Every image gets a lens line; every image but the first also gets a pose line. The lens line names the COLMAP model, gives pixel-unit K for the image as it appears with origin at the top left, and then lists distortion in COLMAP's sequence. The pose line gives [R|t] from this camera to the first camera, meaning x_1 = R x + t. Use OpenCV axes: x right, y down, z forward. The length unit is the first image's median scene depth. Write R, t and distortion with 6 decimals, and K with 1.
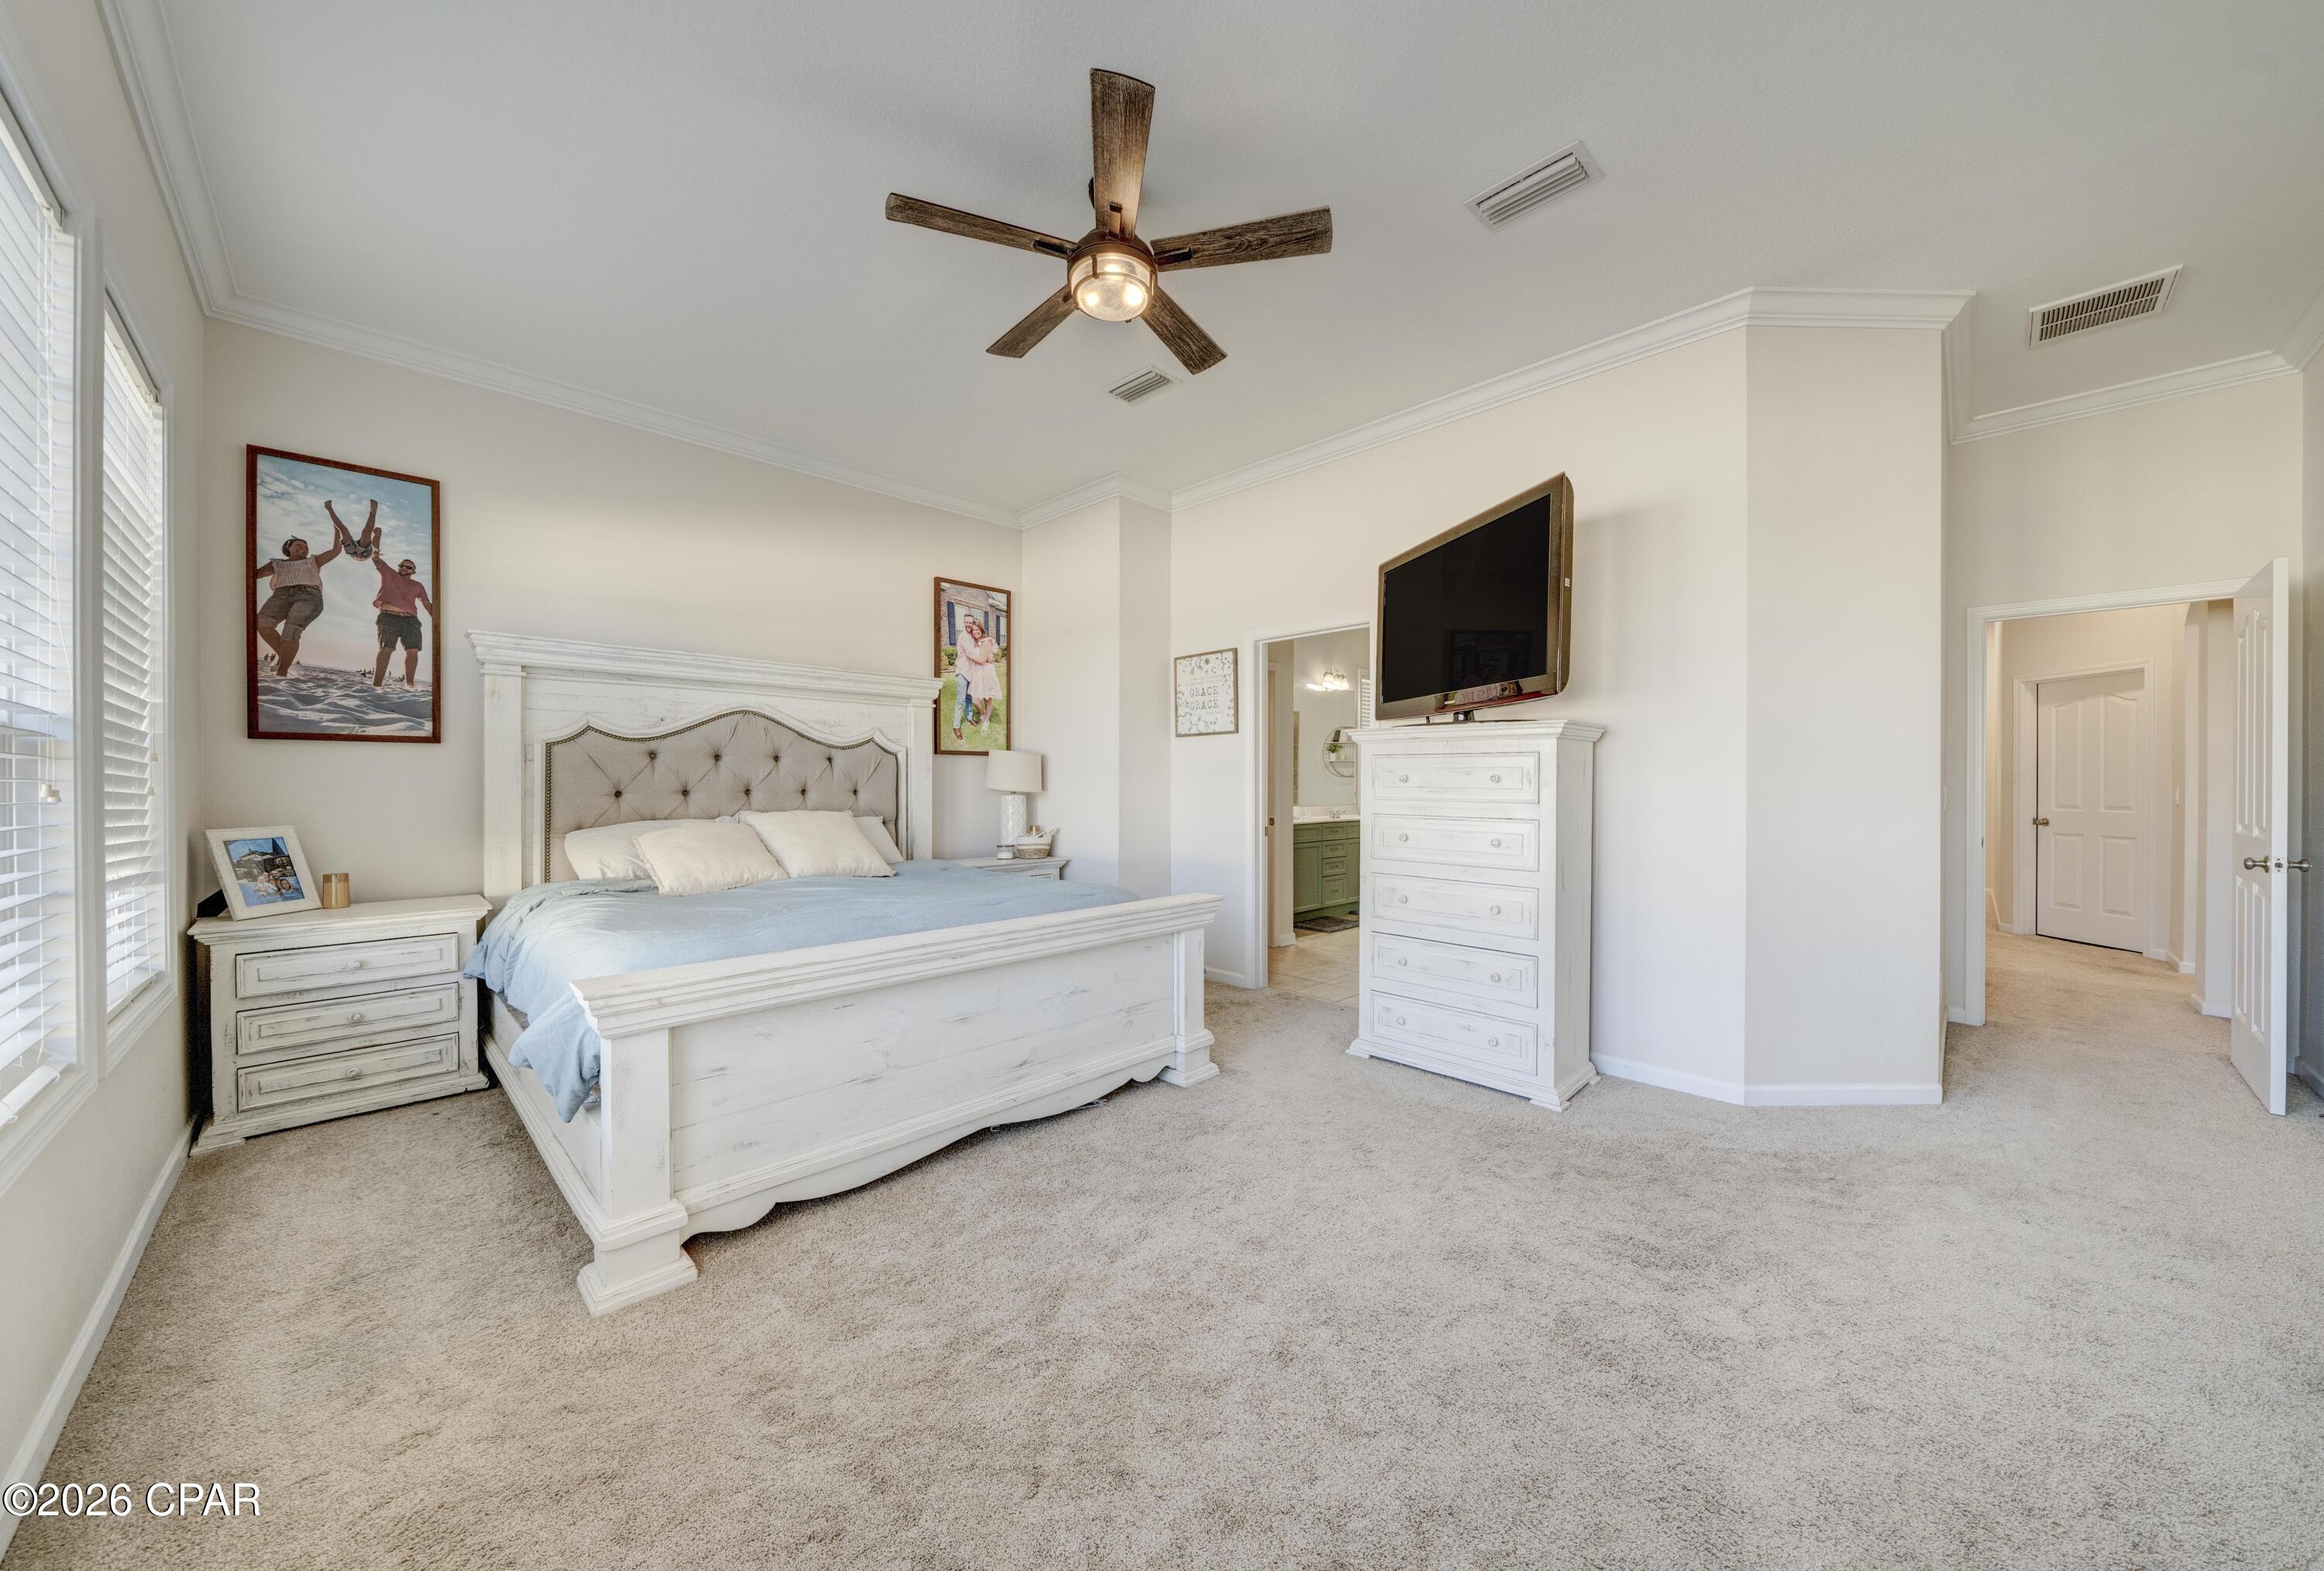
lens RADIAL K [[810.6, 0, 1169.5], [0, 810.6, 789.7], [0, 0, 1]] dist [0.001174, -0.000025]
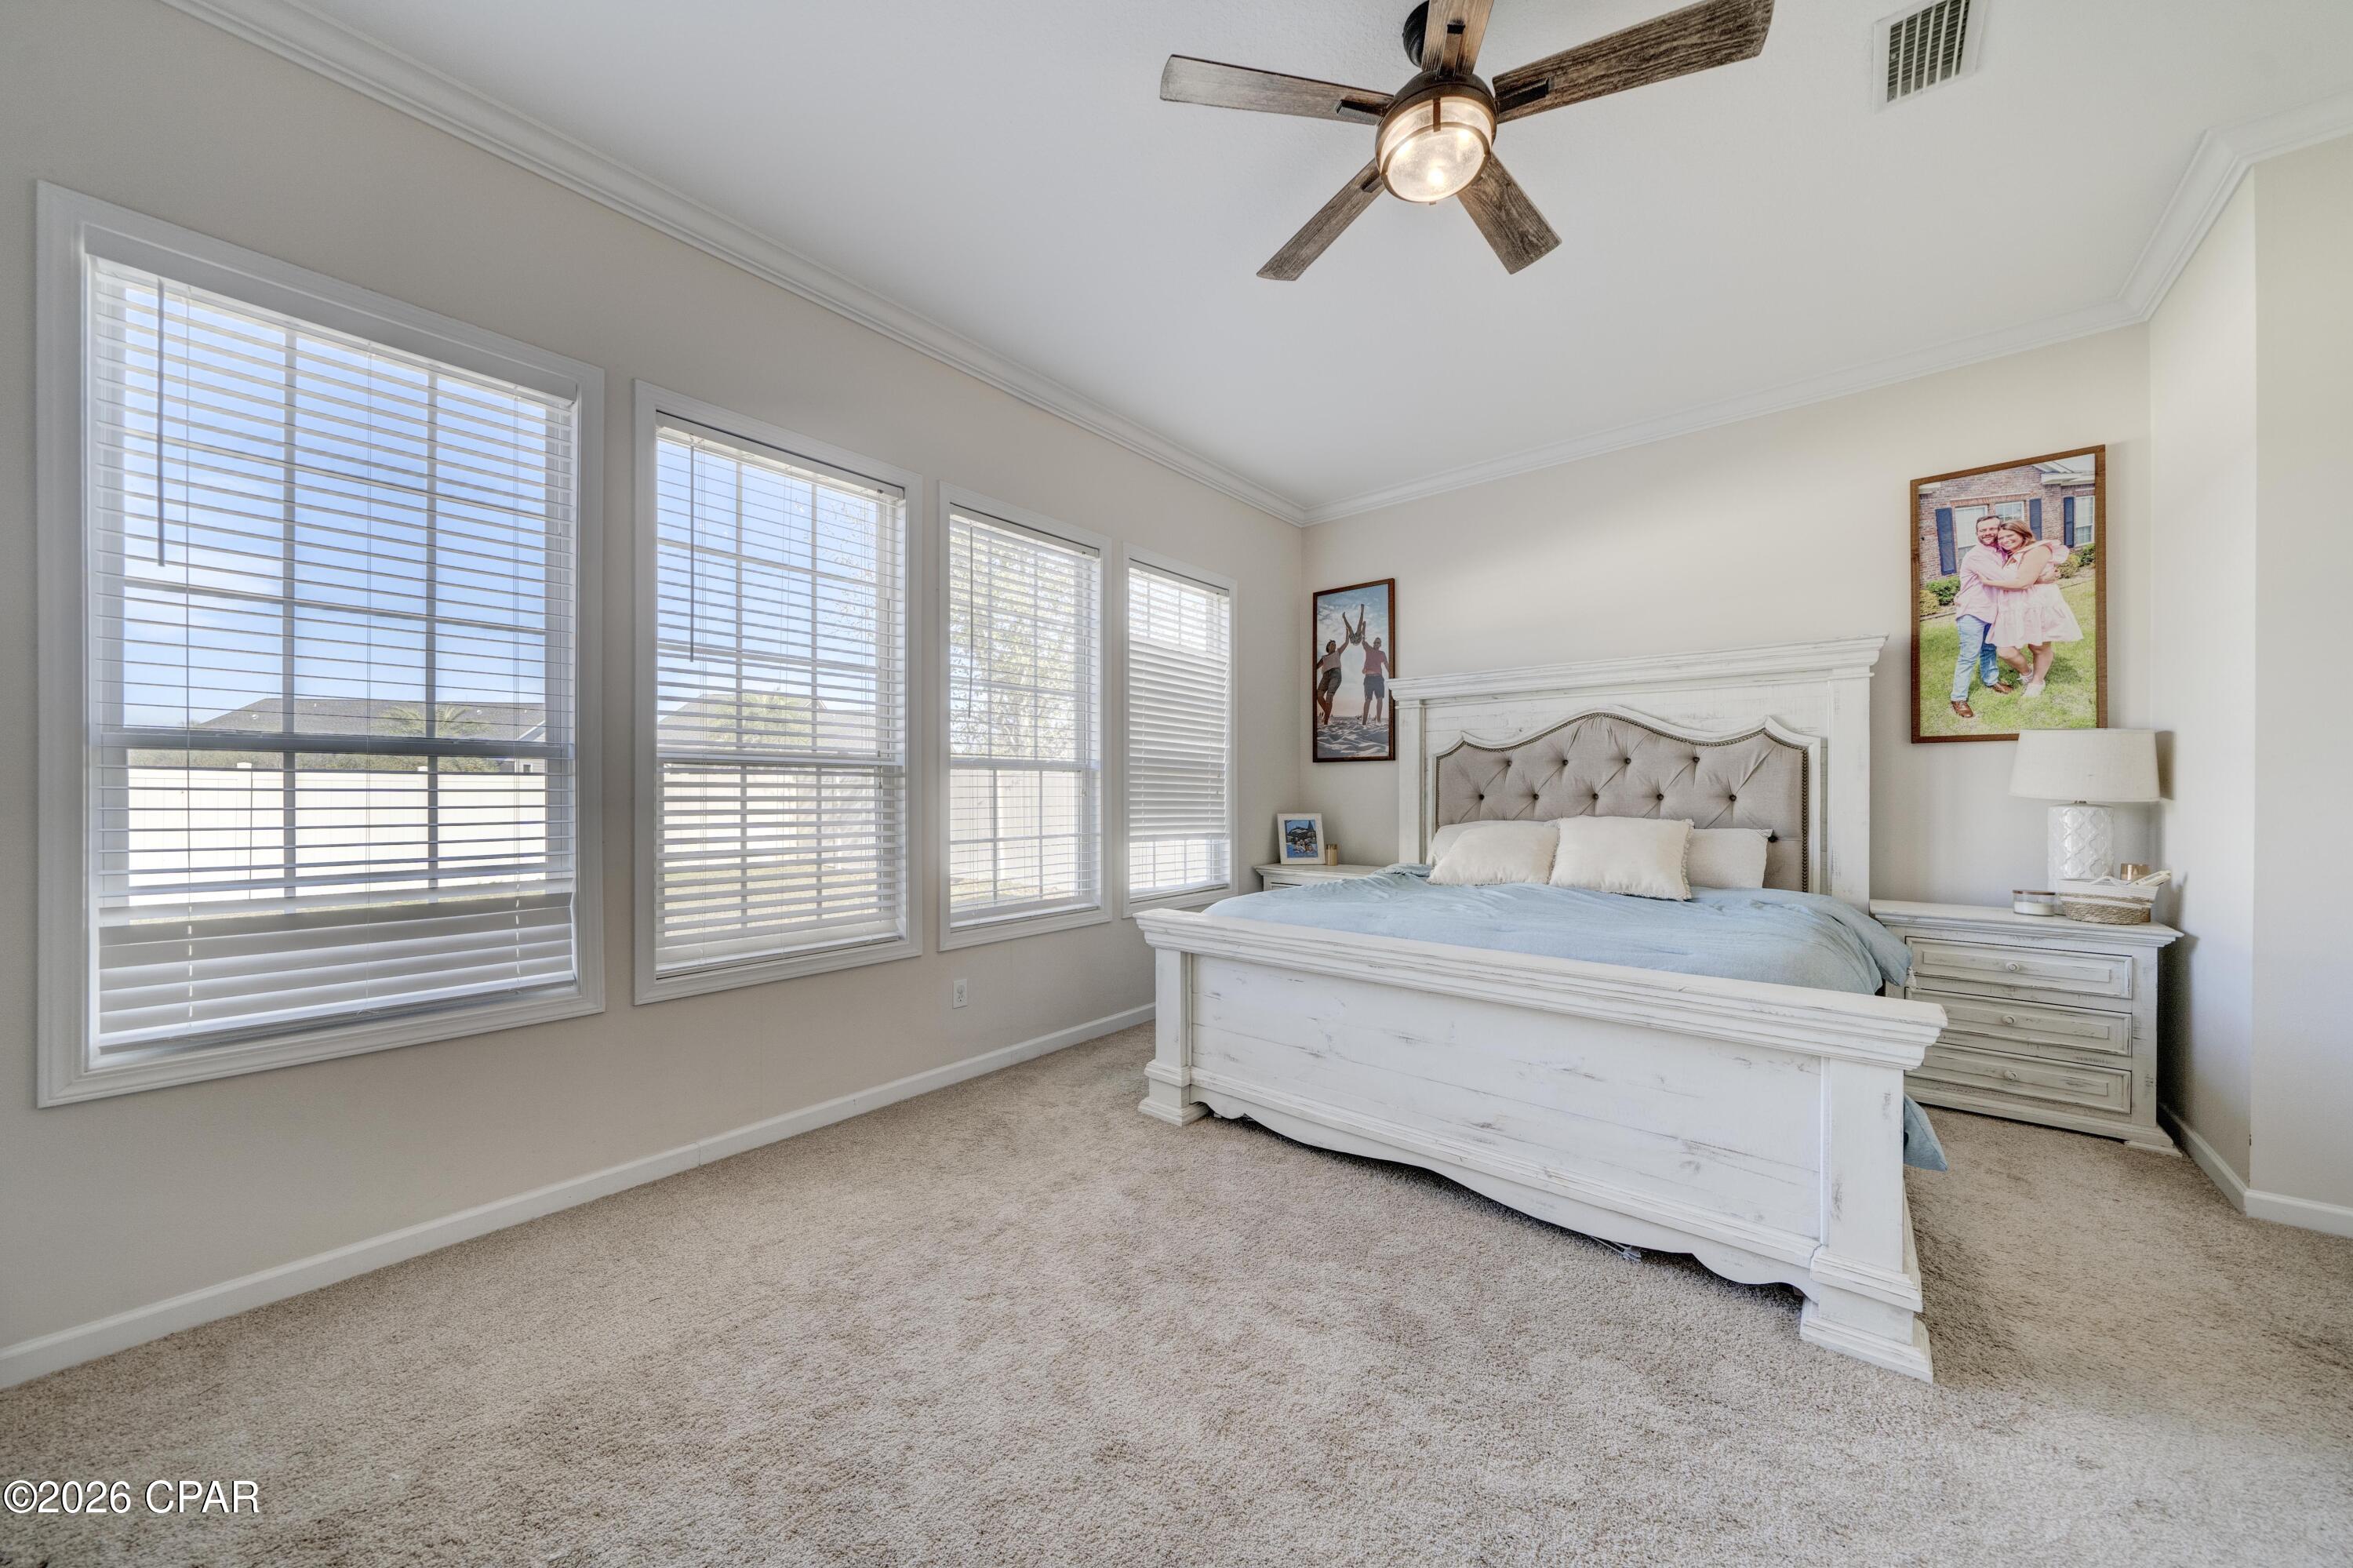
lens RADIAL K [[818.8, 0, 1175.9], [0, 818.8, 789.6], [0, 0, 1]] dist [-0.006089, -0.000335]
pose [[0.071743, -0.003162, -0.997418, 0.407973], [-0.007702, 0.999963, -0.003724, 0.002020], [0.997393, 0.007949, 0.071716, 0.408529]]
